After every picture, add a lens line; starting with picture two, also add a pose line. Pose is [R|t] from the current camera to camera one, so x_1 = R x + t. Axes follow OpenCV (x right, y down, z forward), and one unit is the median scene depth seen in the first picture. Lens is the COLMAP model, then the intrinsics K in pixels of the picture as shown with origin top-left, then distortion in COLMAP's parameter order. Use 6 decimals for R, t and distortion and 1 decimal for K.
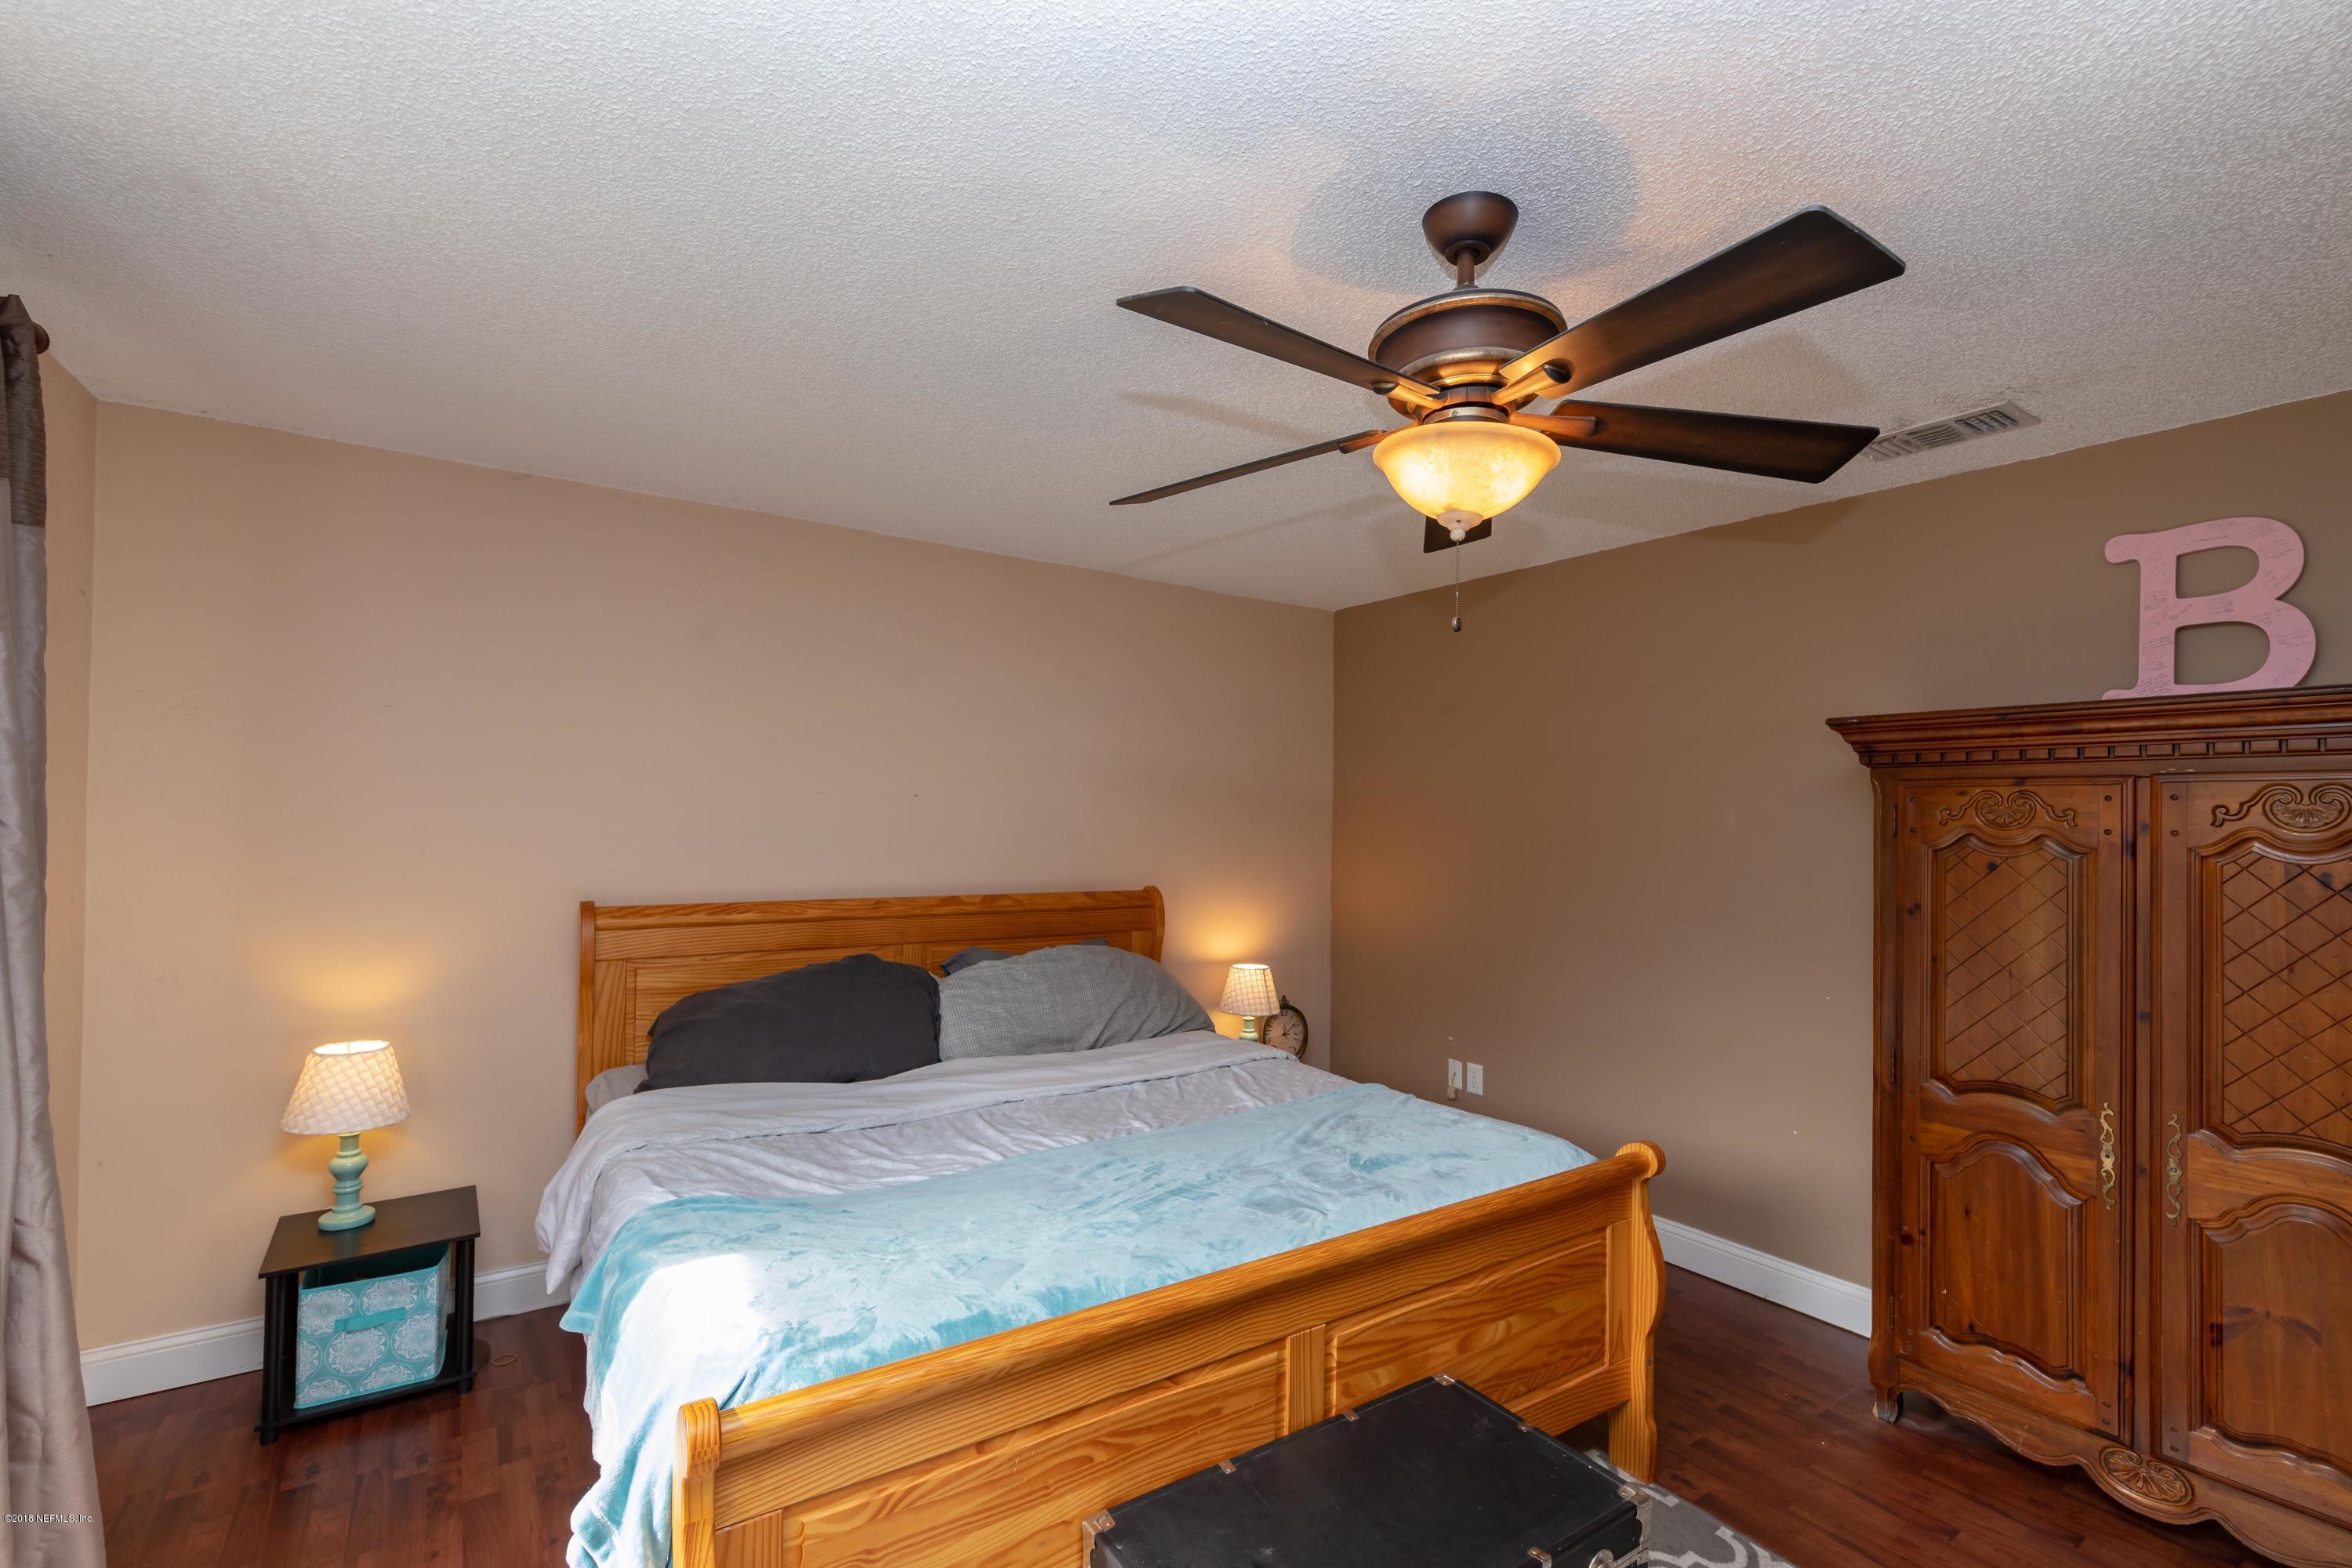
lens RADIAL K [[1027.4, 0, 1169.6], [0, 1027.4, 800.8], [0, 0, 1]] dist [0.000926, -0.000145]
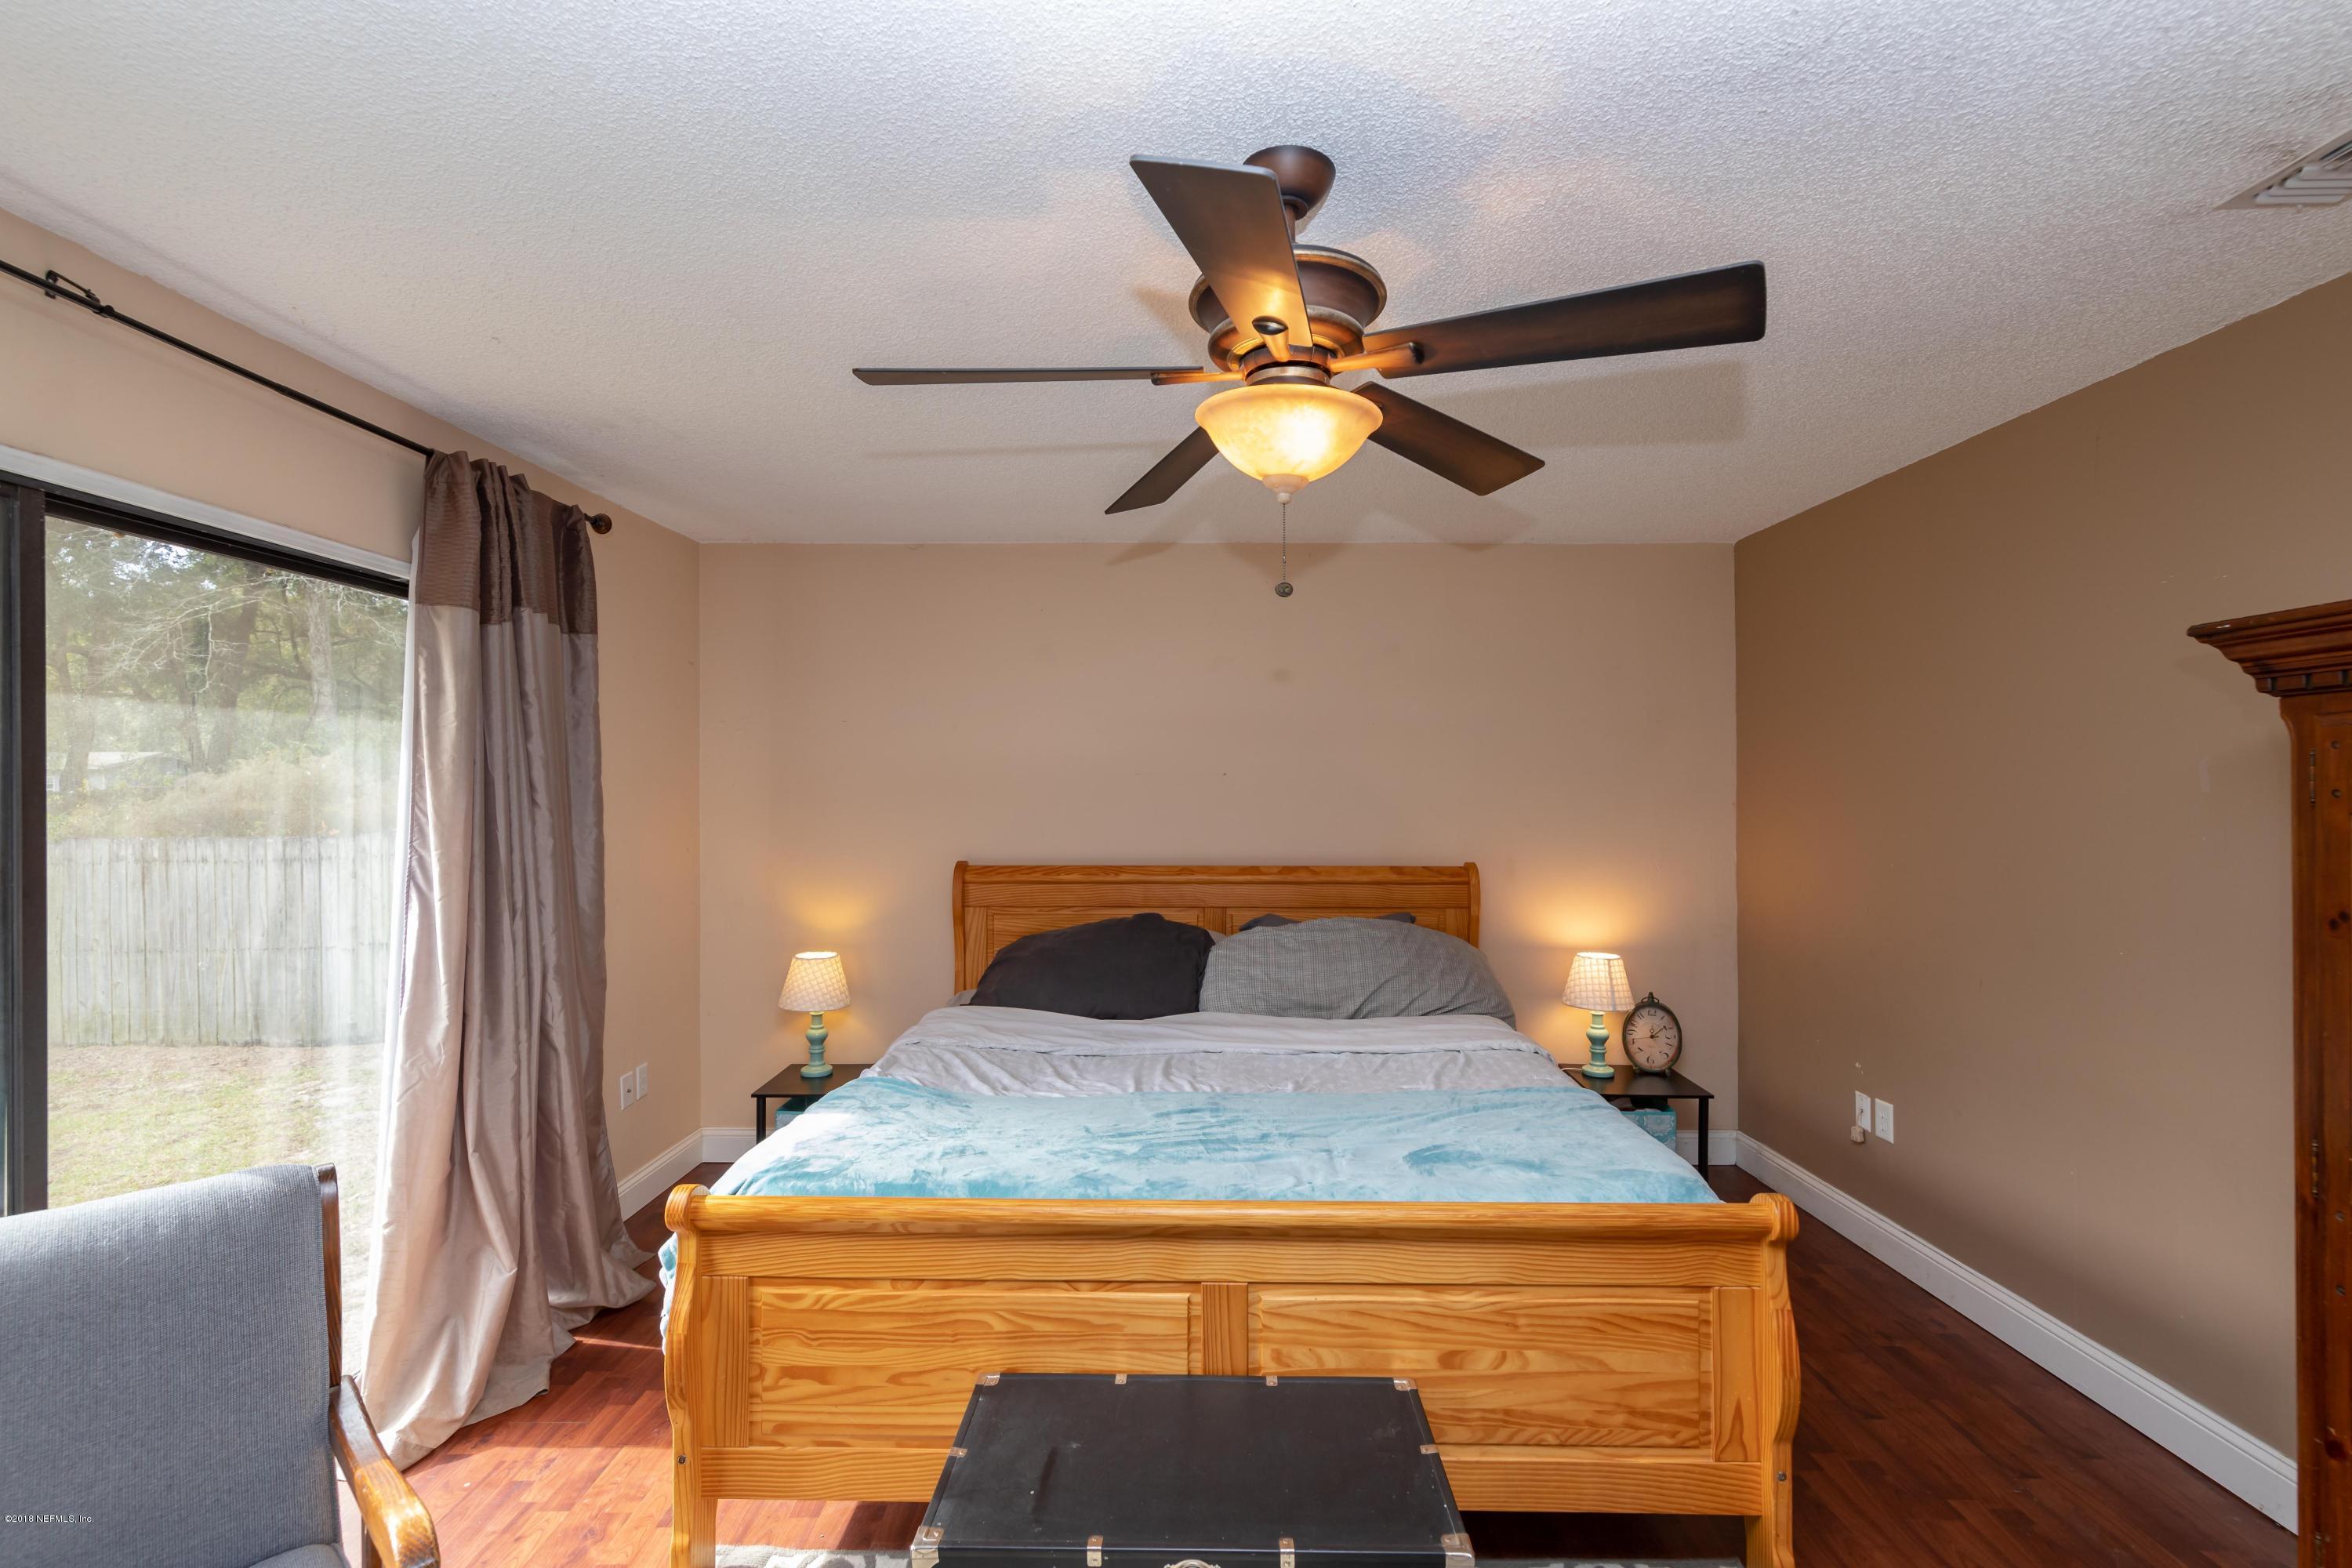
lens RADIAL K [[1031.2, 0, 1176.0], [0, 1031.2, 784.0], [0, 0, 1]] dist [0.008049, -0.008349]
pose [[0.819829, -0.018931, -0.572295, 0.483454], [0.022148, 0.999754, -0.001342, 0.007583], [0.572179, -0.011575, 0.820047, 0.083662]]
